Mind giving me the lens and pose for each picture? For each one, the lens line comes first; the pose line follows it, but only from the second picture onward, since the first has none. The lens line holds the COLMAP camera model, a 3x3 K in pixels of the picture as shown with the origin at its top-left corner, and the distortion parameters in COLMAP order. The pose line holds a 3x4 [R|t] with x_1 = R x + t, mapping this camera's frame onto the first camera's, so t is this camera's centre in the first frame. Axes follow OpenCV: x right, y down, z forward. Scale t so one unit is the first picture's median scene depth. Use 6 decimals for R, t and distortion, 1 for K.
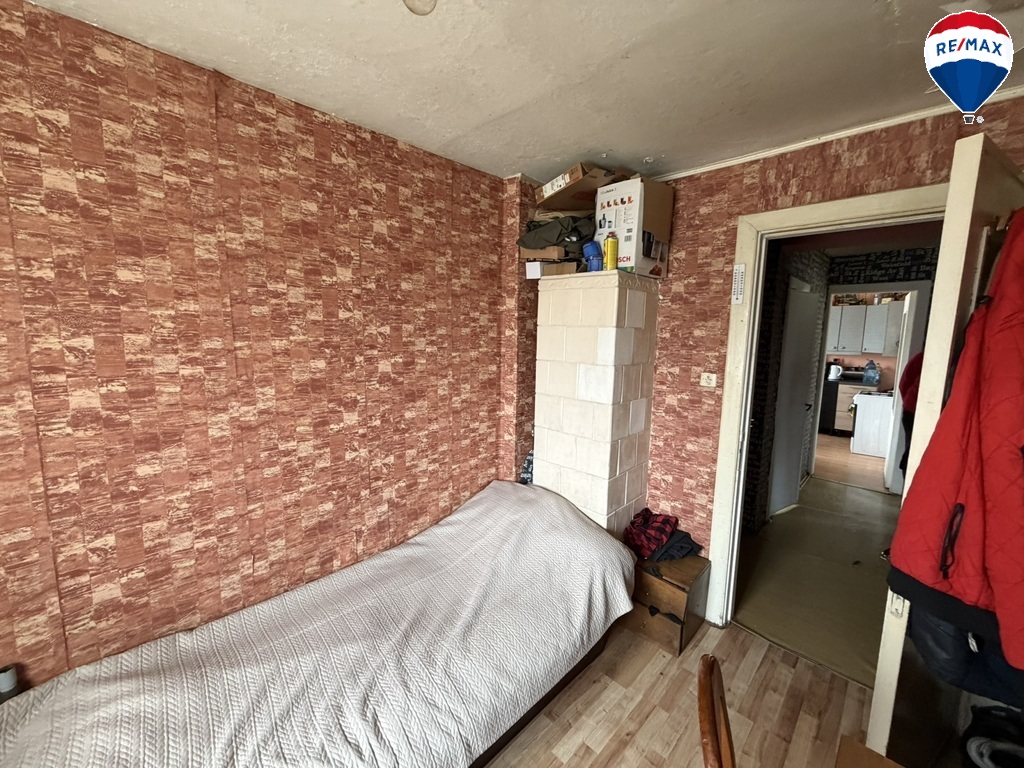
lens RADIAL K [[408.3, 0, 509.0], [0, 408.3, 382.8], [0, 0, 1]] dist [0.001232, 0.000305]
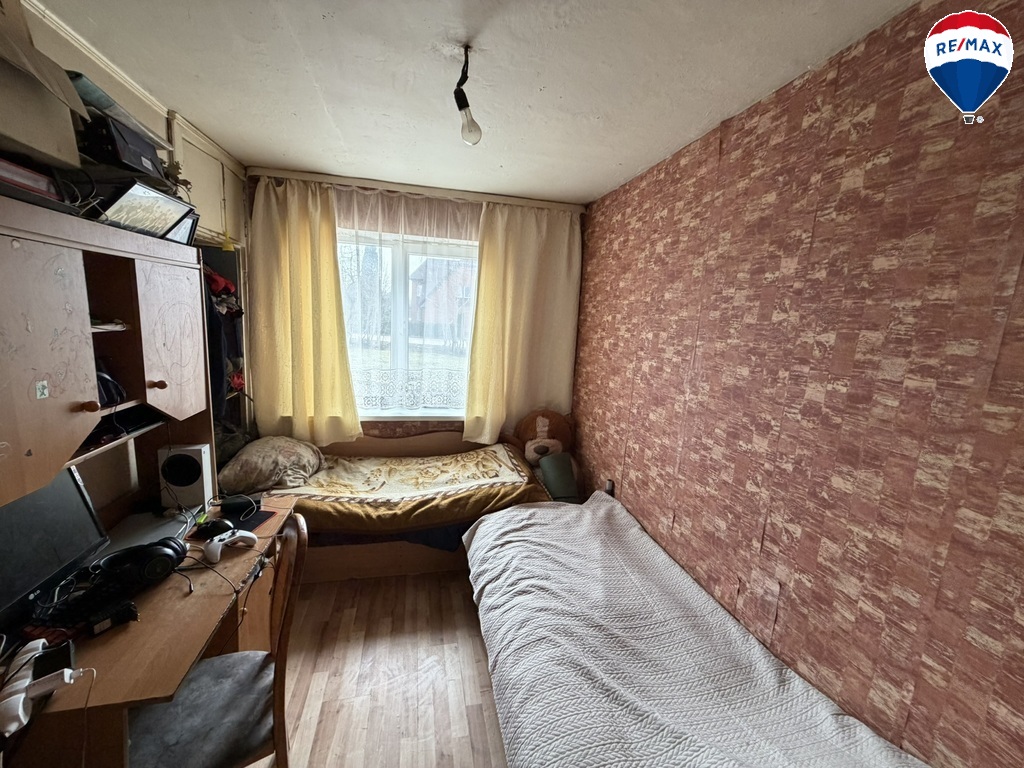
lens RADIAL K [[408.3, 0, 505.0], [0, 408.3, 381.1], [0, 0, 1]] dist [0.001232, 0.000305]
pose [[-0.543374, 0.089781, -0.834676, 0.559884], [-0.167886, 0.962558, 0.212830, -0.122288], [0.822532, 0.255777, -0.507956, 0.971766]]
